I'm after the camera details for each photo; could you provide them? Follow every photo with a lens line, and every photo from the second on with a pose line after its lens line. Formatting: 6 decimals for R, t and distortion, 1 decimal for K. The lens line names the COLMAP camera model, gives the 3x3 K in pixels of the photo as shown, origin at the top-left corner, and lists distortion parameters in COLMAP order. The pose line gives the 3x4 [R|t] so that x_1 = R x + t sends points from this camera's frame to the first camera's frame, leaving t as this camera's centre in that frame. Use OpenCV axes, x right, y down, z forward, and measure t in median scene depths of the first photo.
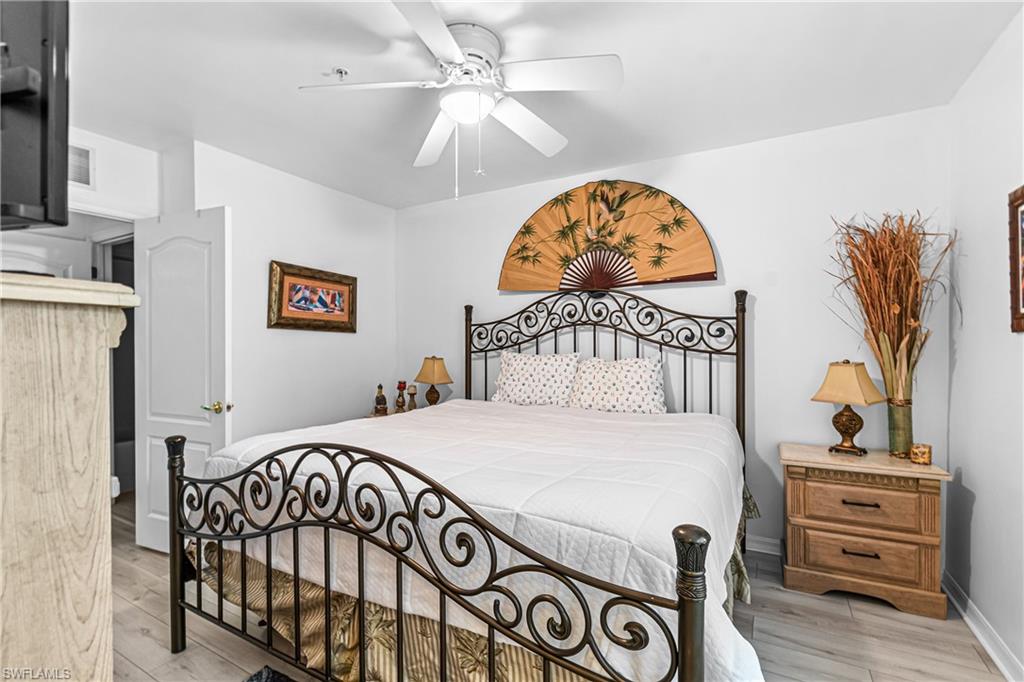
lens RADIAL K [[450.3, 0, 511.8], [0, 450.3, 342.6], [0, 0, 1]] dist [0.005063, -0.003586]
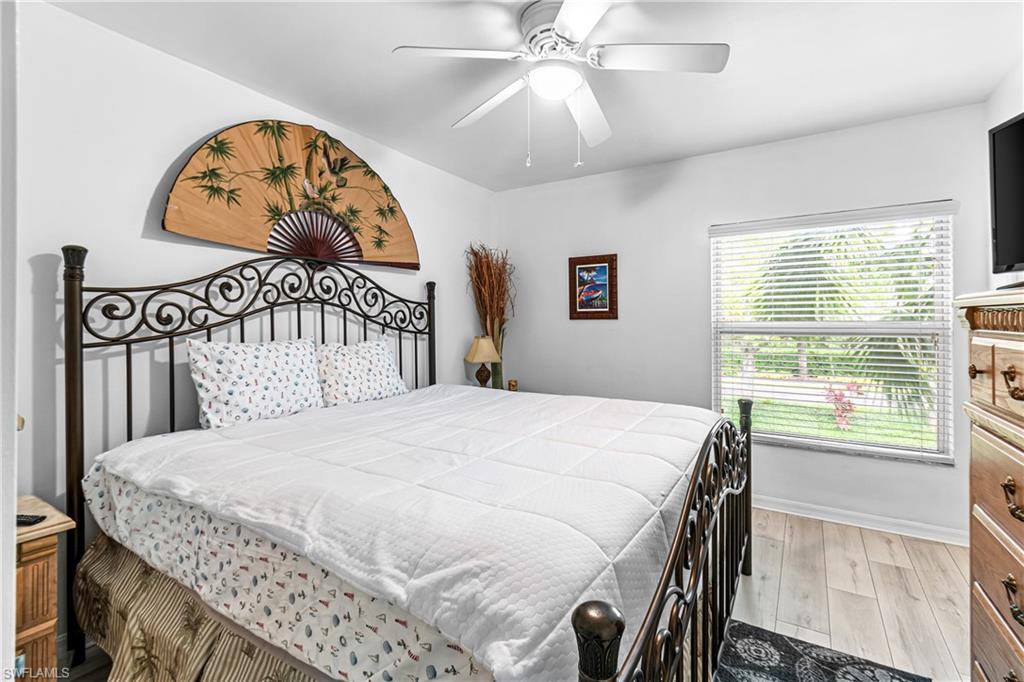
lens RADIAL K [[450.3, 0, 512.6], [0, 450.3, 319.8], [0, 0, 1]] dist [0.005063, -0.003586]
pose [[0.076407, 0.012121, 0.997003, -0.601641], [0.011629, 0.999847, -0.013047, 0.005604], [-0.997009, 0.012591, 0.076254, 0.583380]]
